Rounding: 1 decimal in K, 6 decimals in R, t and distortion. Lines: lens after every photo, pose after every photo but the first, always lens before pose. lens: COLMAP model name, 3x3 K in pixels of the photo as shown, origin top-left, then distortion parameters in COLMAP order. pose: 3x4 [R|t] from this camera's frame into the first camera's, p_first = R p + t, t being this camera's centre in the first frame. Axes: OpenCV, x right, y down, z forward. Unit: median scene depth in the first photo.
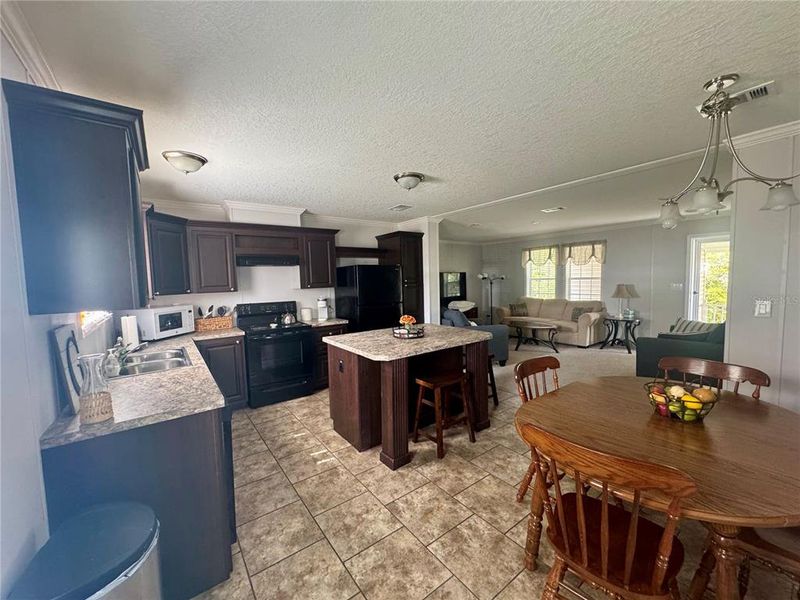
lens RADIAL K [[320.3, 0, 401.0], [0, 320.3, 302.5], [0, 0, 1]] dist [0.002296, 0.000332]
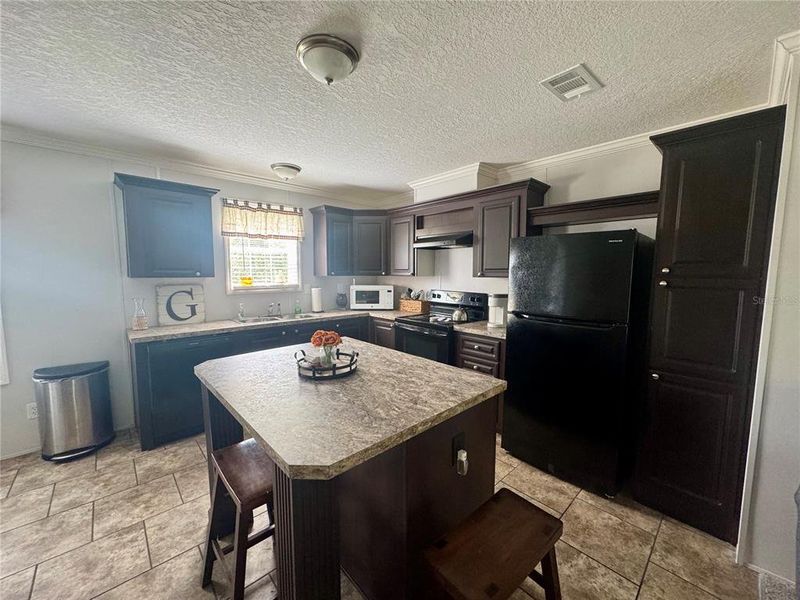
lens RADIAL K [[320.3, 0, 401.1], [0, 320.3, 299.1], [0, 0, 1]] dist [0.002296, 0.000332]
pose [[0.099703, 0.114887, -0.988362, 0.173317], [-0.072404, 0.991516, 0.107950, -0.025282], [0.992379, 0.060799, 0.107175, 0.329357]]
